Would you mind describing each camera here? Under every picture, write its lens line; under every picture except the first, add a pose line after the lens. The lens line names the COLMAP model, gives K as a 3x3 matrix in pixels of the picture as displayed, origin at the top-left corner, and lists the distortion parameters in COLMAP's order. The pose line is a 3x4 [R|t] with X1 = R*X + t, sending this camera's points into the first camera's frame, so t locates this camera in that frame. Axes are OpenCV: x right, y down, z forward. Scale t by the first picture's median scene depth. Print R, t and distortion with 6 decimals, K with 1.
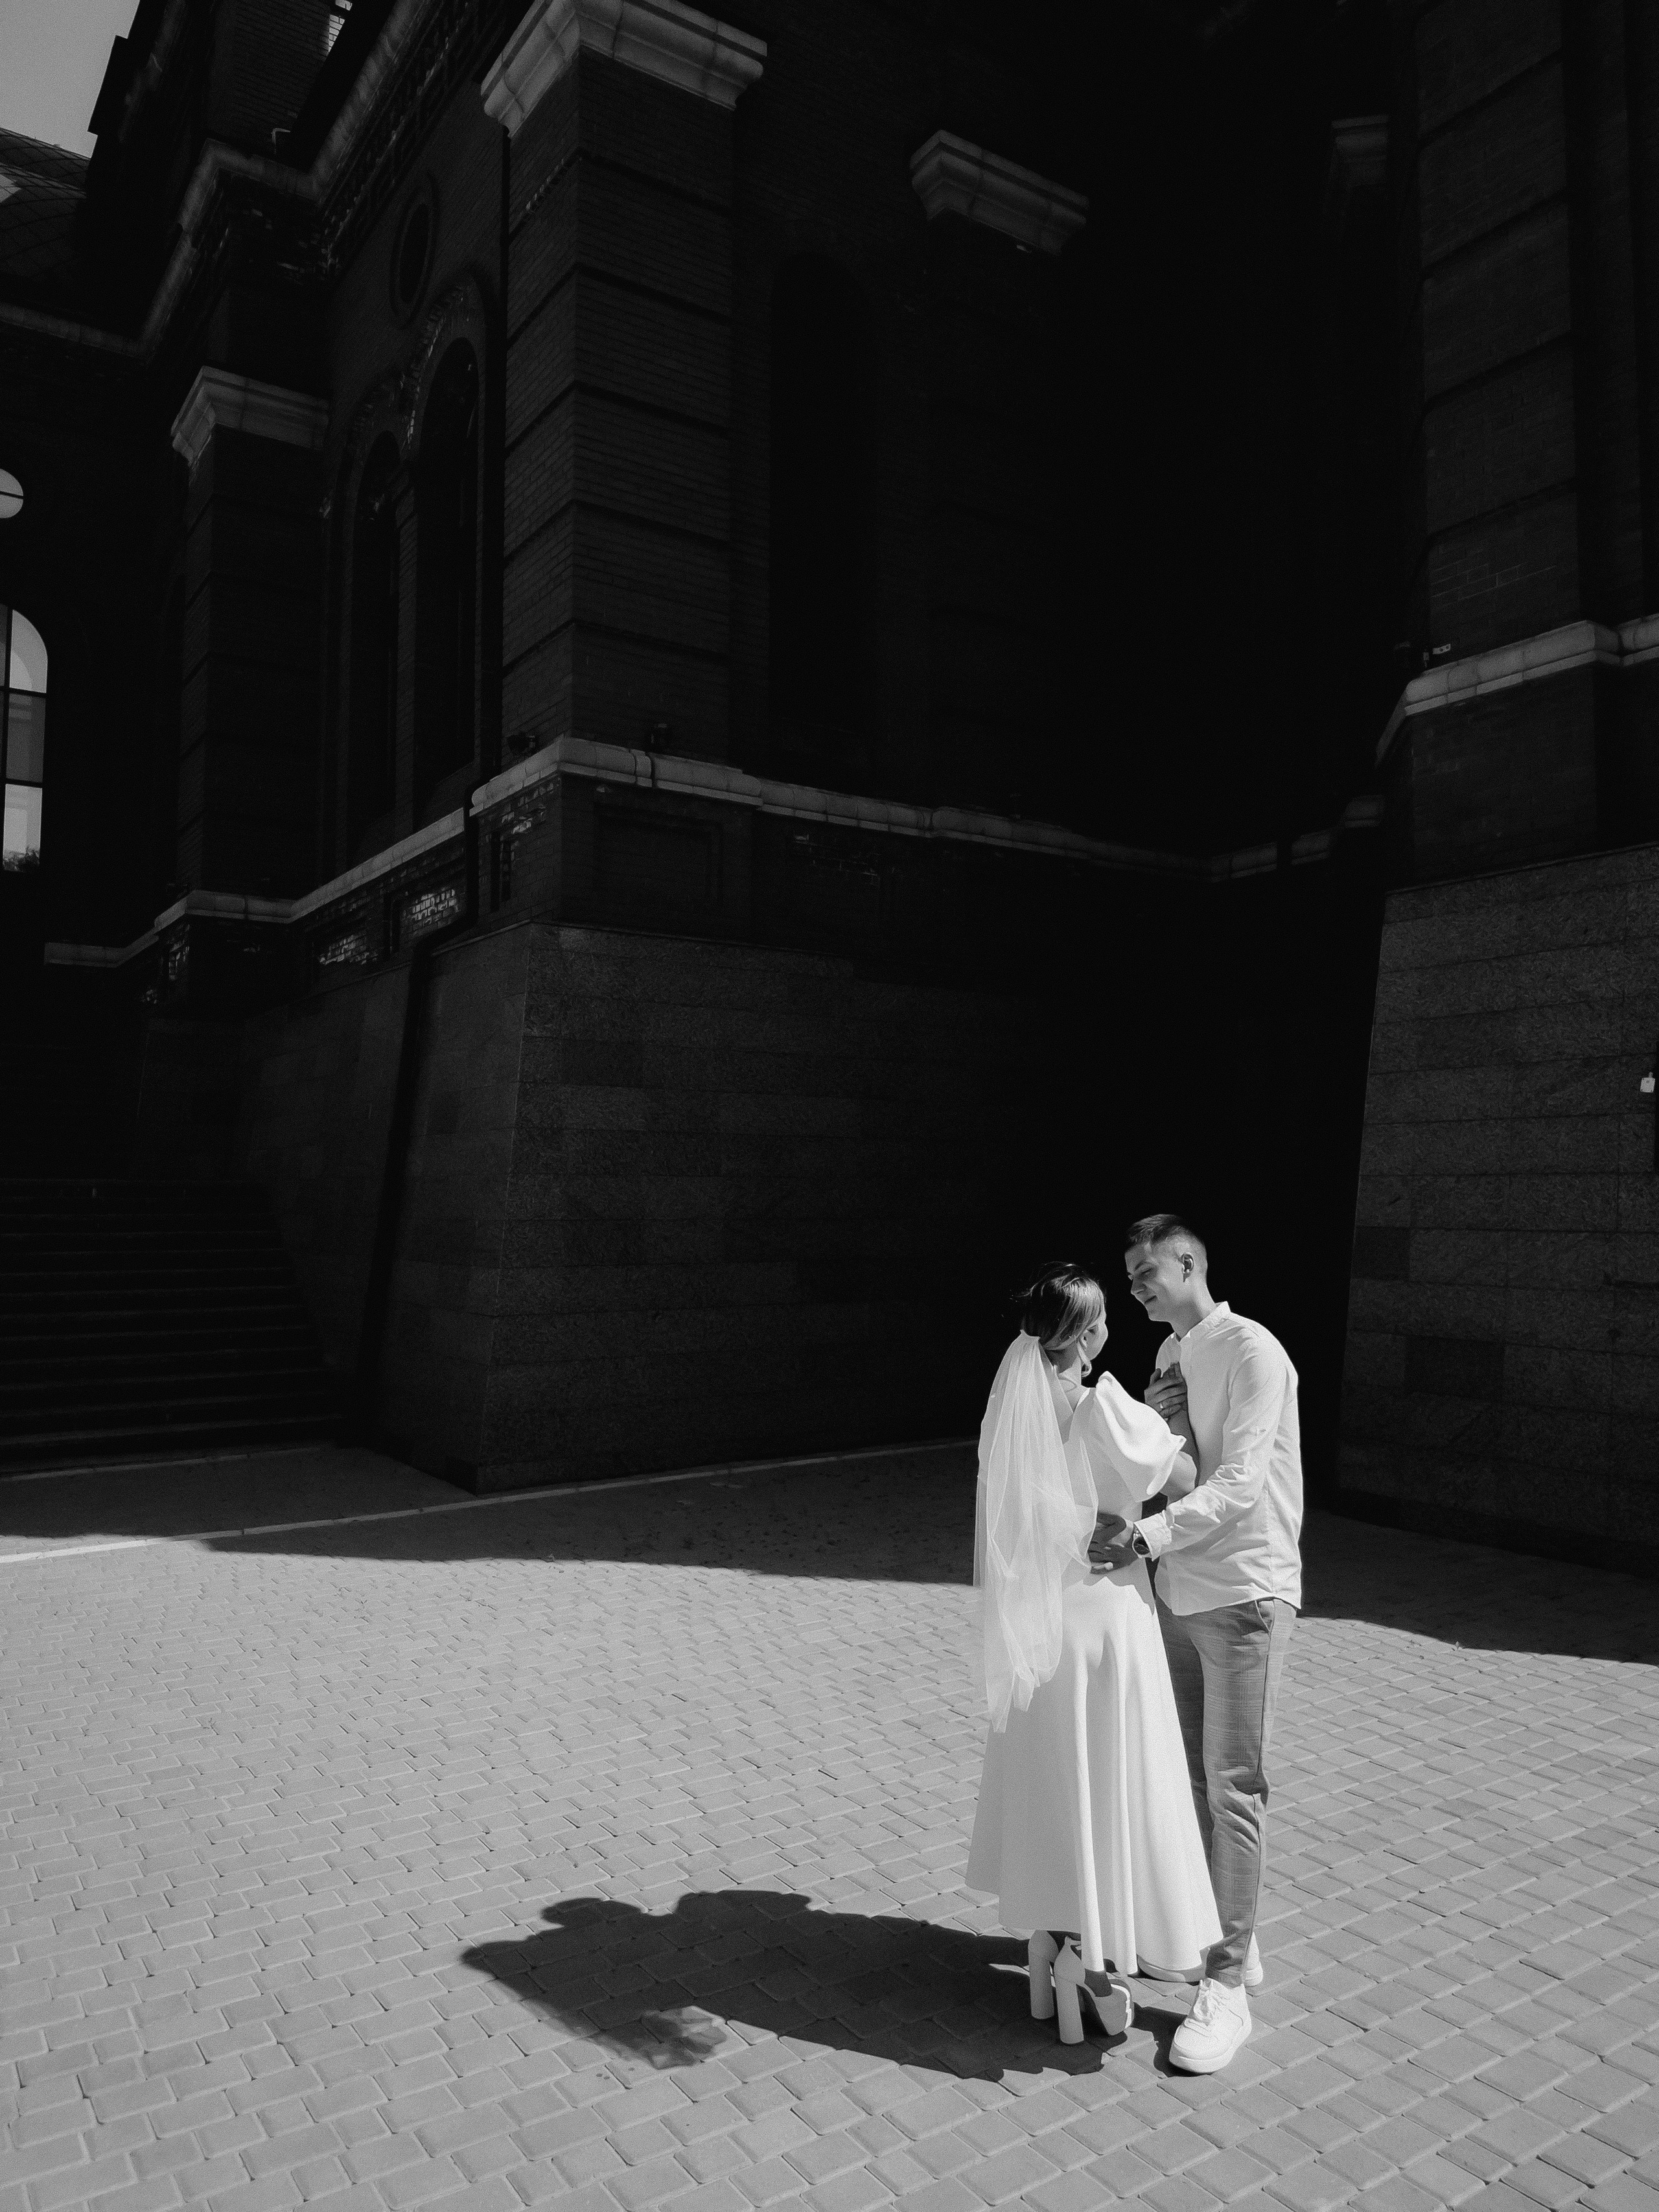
lens RADIAL K [[1533.4, 0, 829.5], [0, 1533.4, 1106.0], [0, 0, 1]] dist [0.118038, -0.163030]
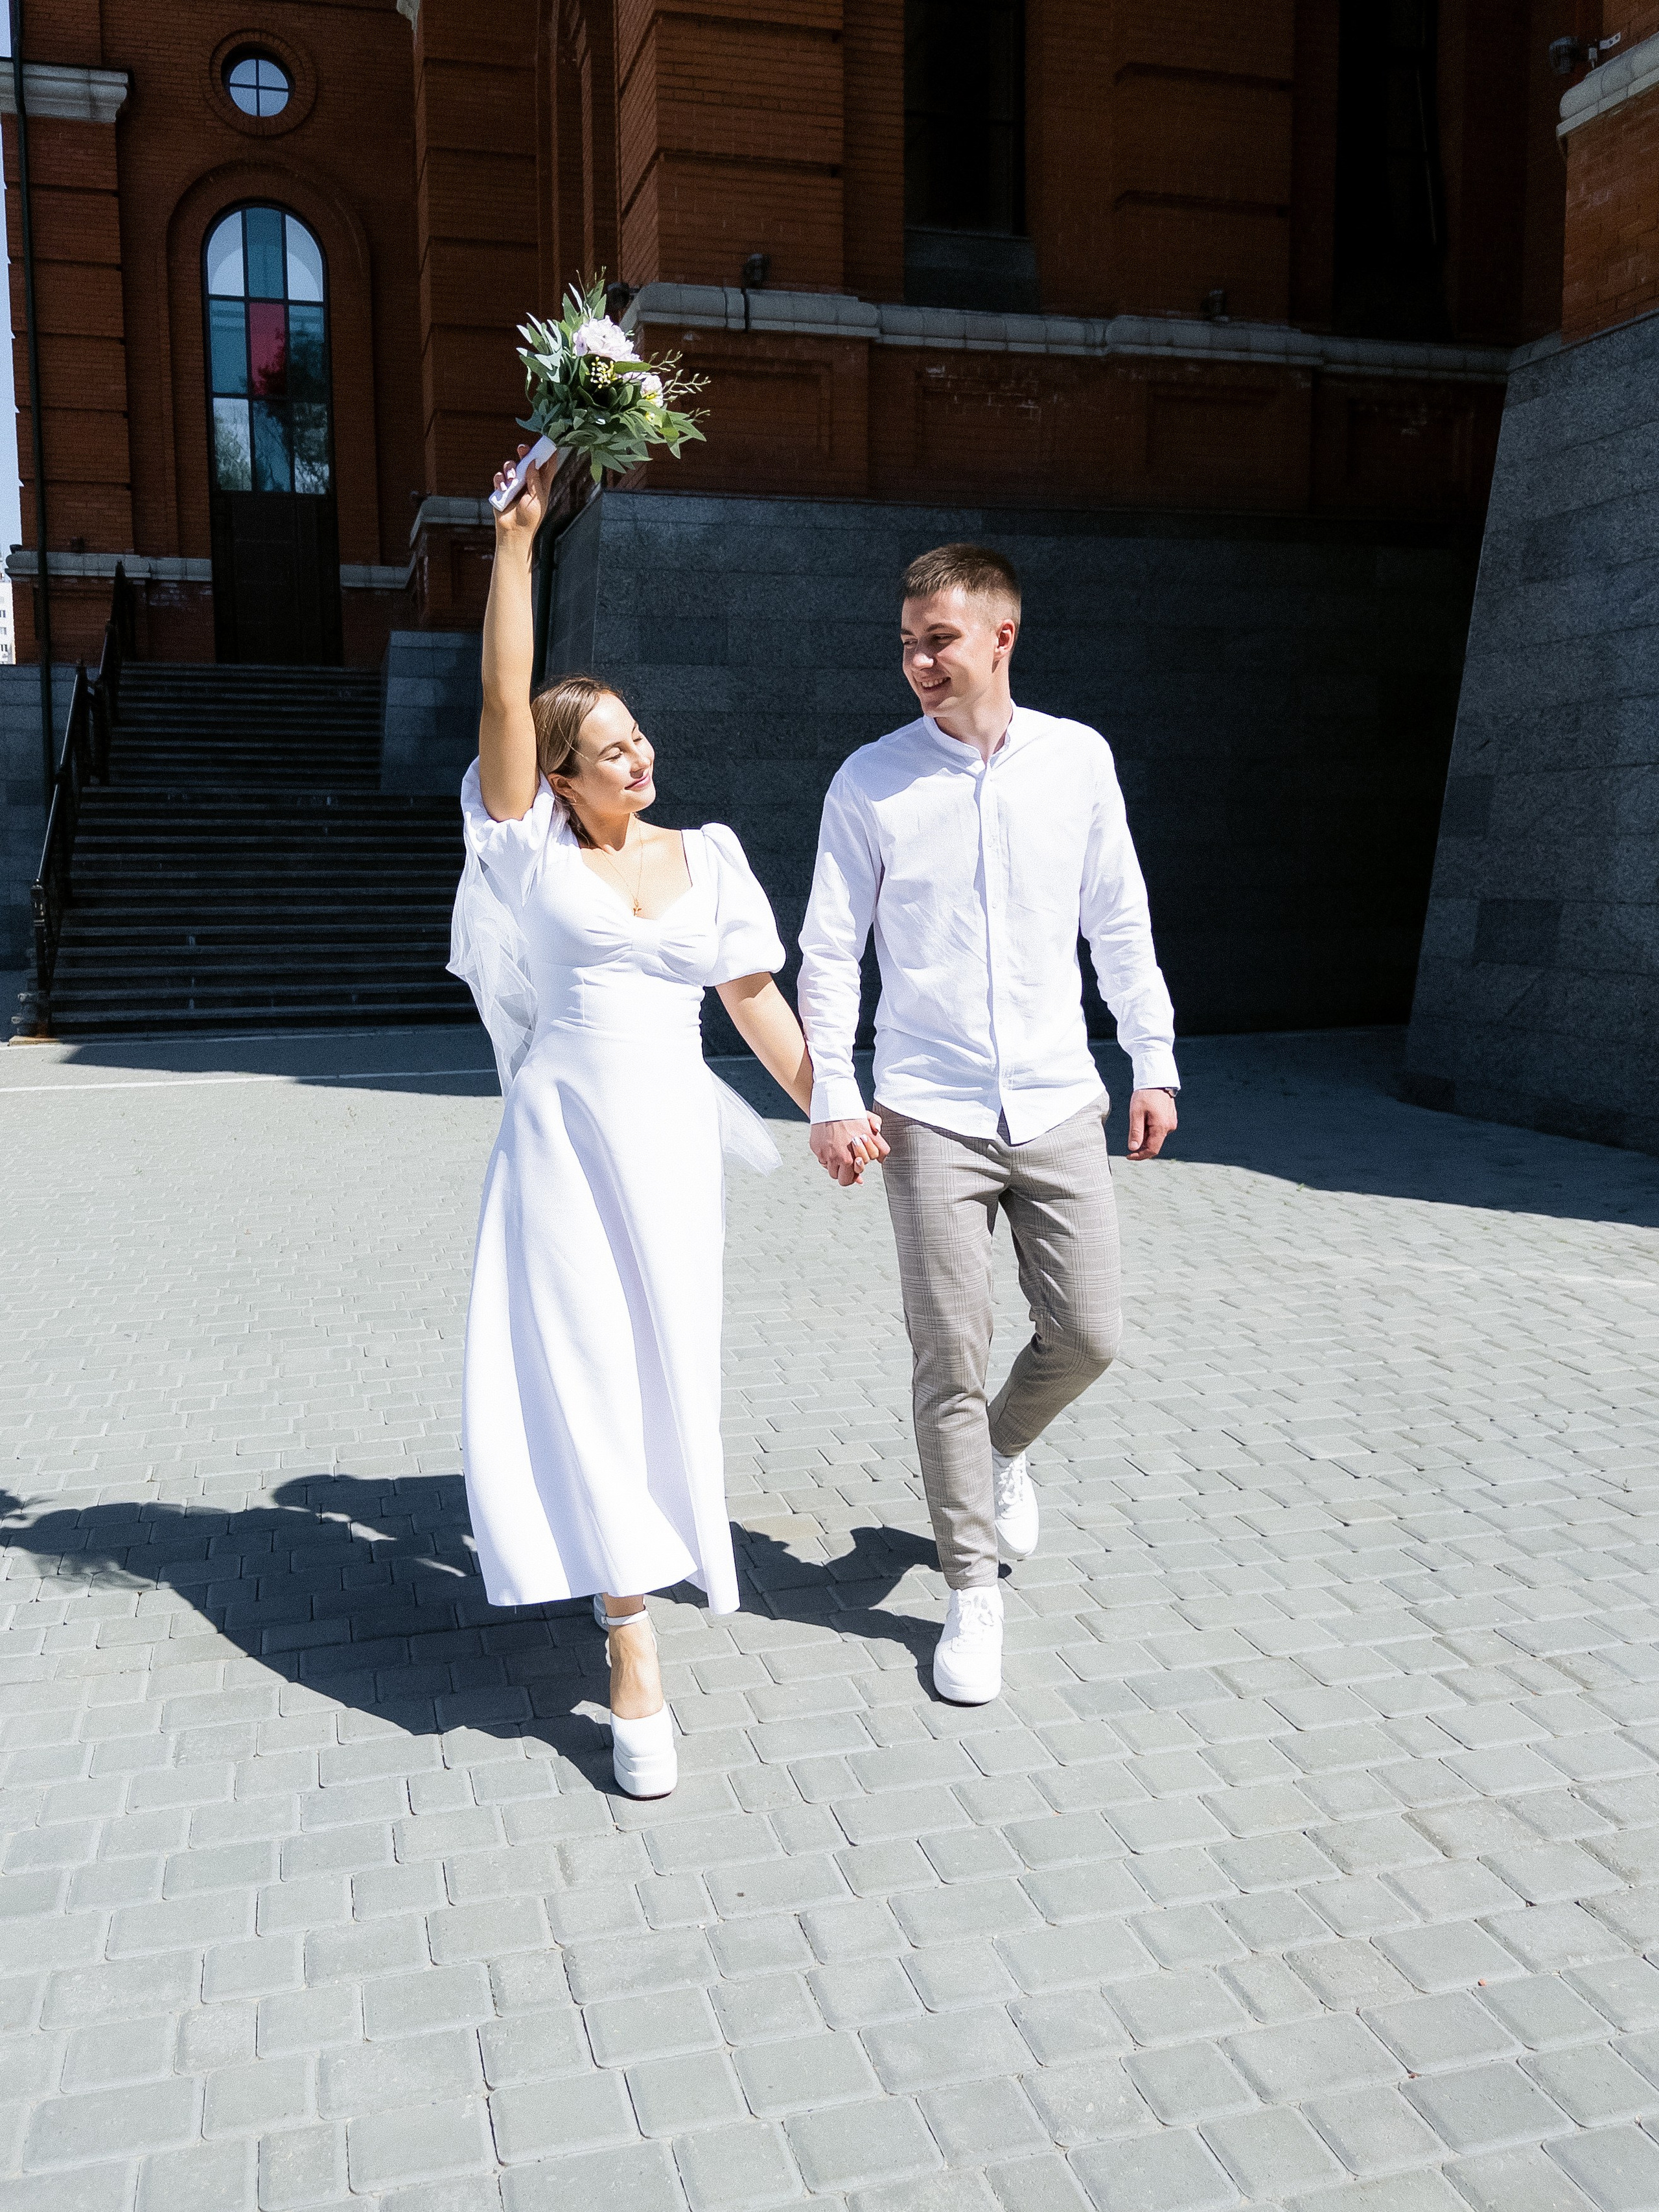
lens RADIAL K [[1780.4, 0, 770.2], [0, 1780.4, 1076.7], [0, 0, 1]] dist [0.045454, -0.067055]
pose [[0.945401, 0.027350, -0.324760, 0.260749], [0.032358, 0.983673, 0.177035, 0.043856], [0.324300, -0.177877, 0.929080, -0.066412]]
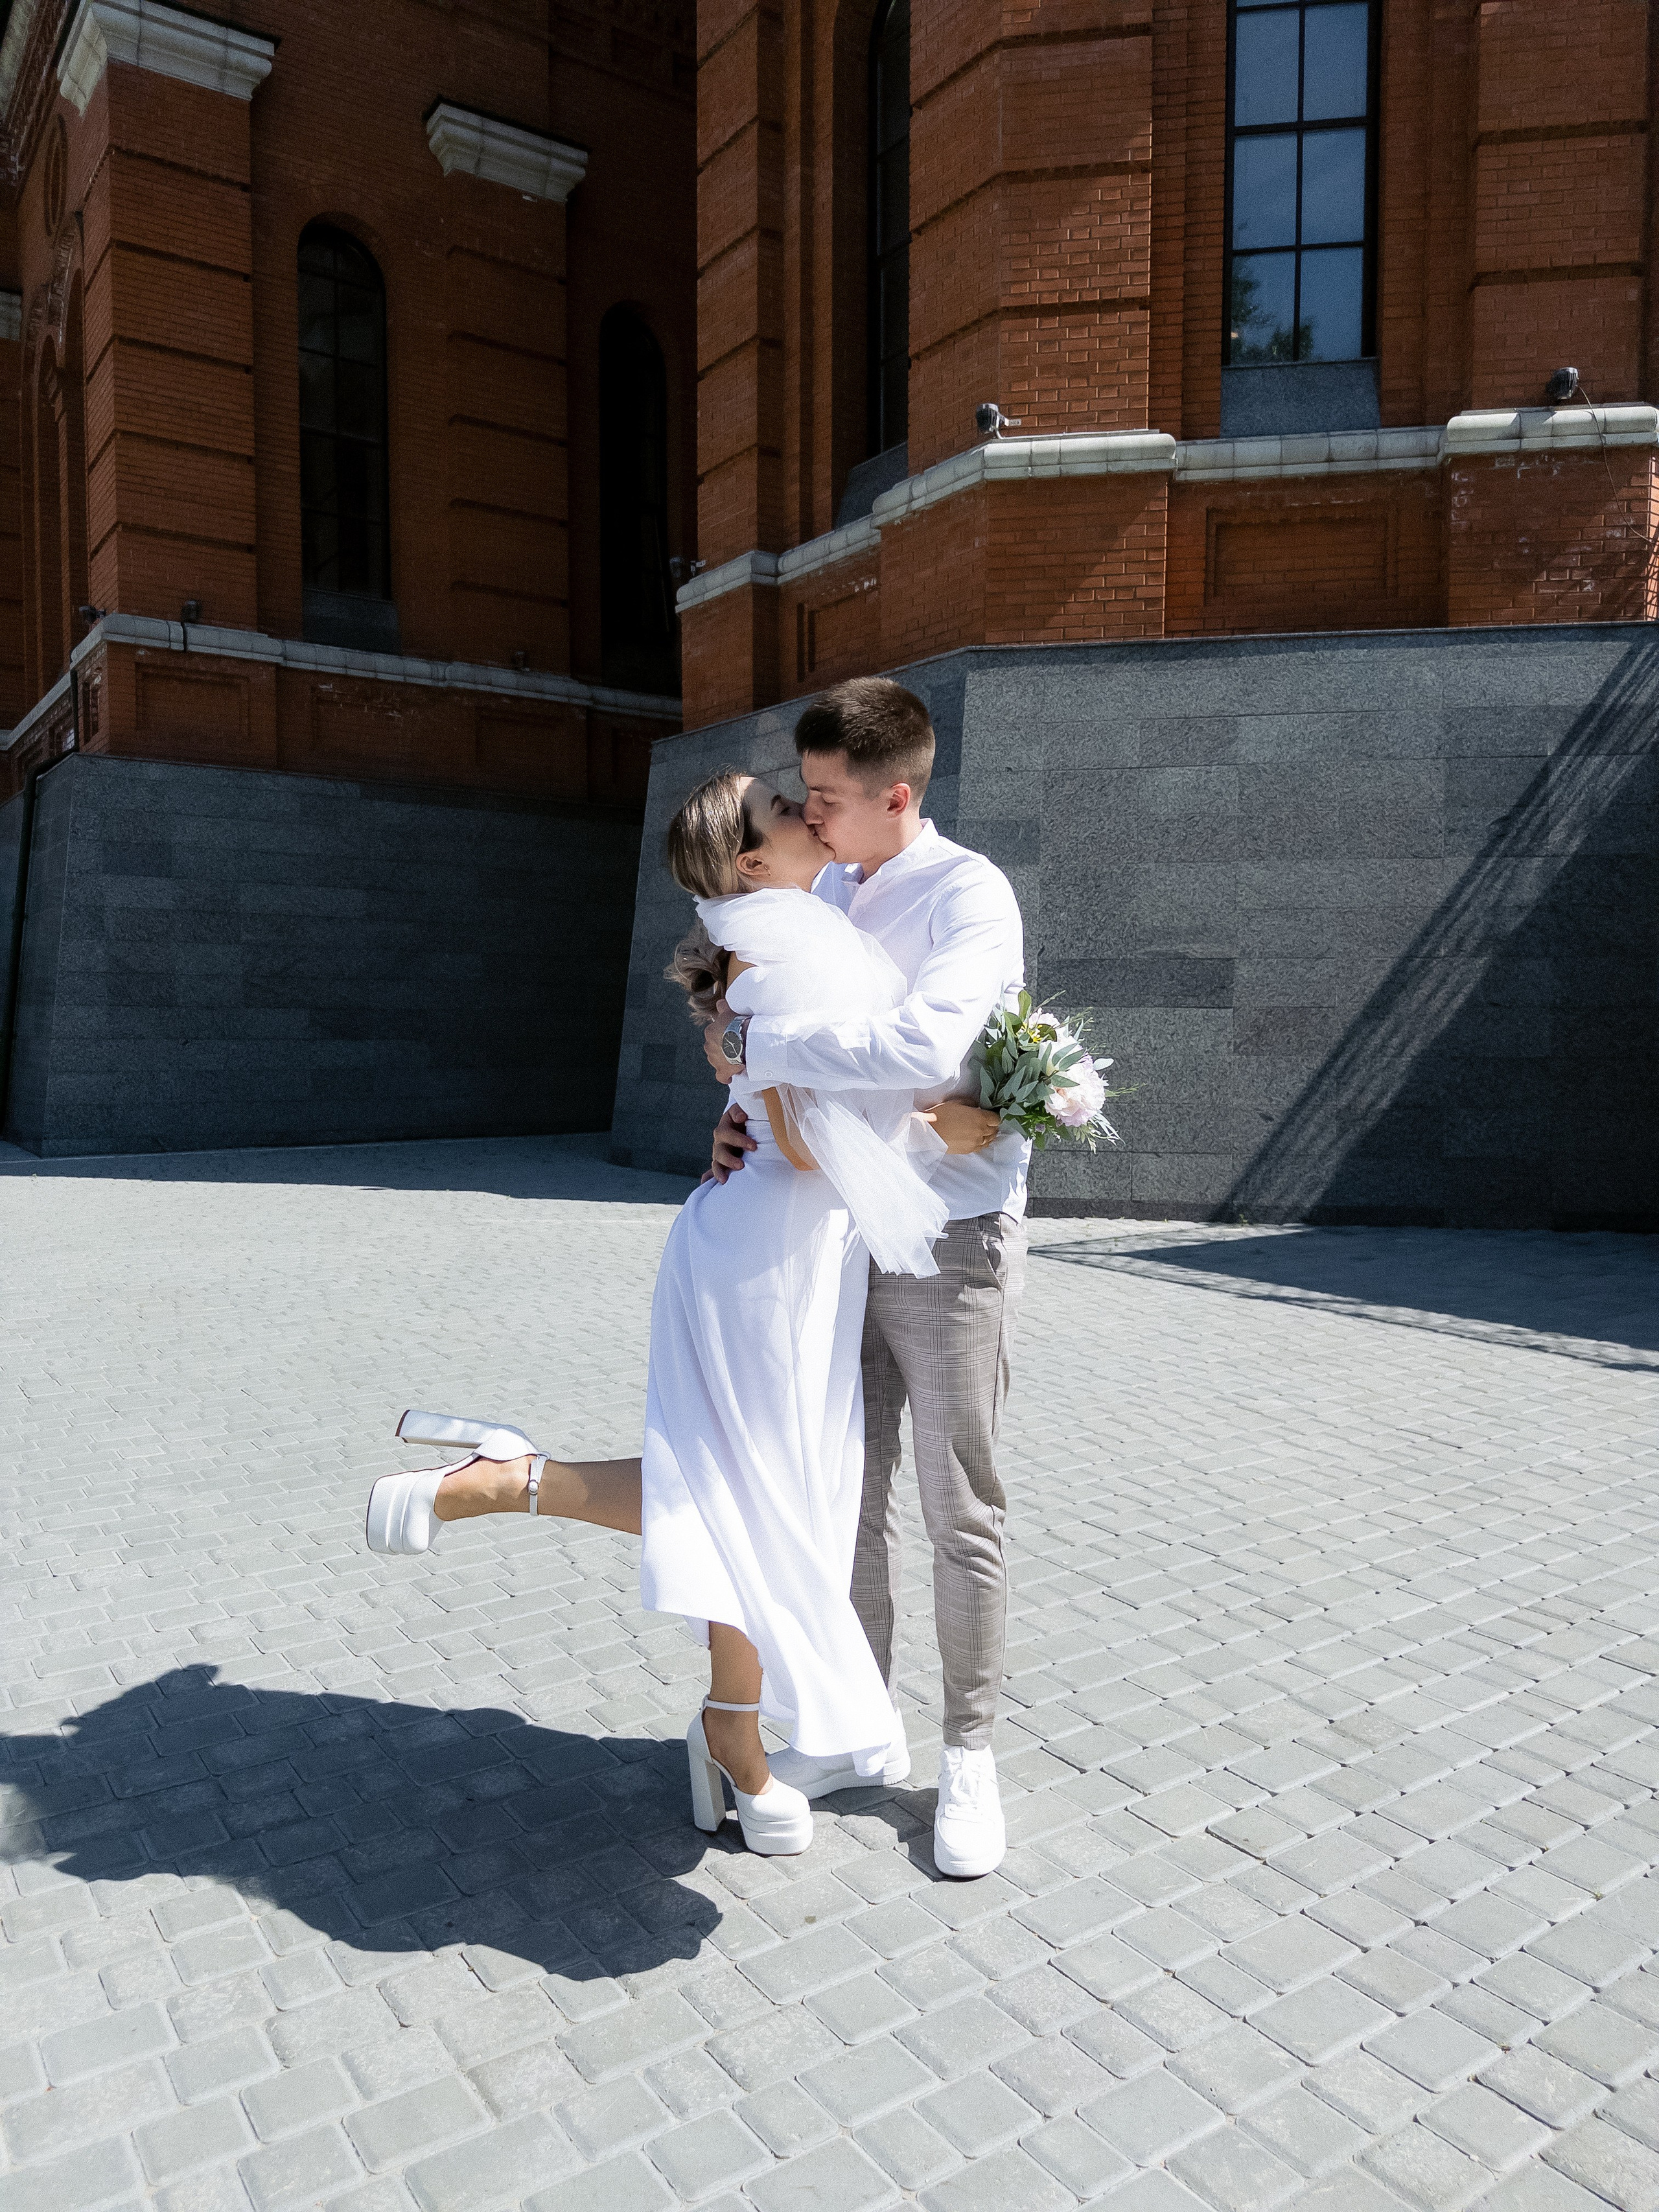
lens RADIAL K [[1557.0, 0, 827.6], [0, 1557.0, 1126.5], [0, 0, 1]] dist [0.028979, -0.037152]
pose [[0.999837, 0.000859, 0.018018, 0.420318], [-0.003095, 0.992224, 0.124425, 0.031485], [-0.017771, -0.124461, 0.992065, -0.402572]]
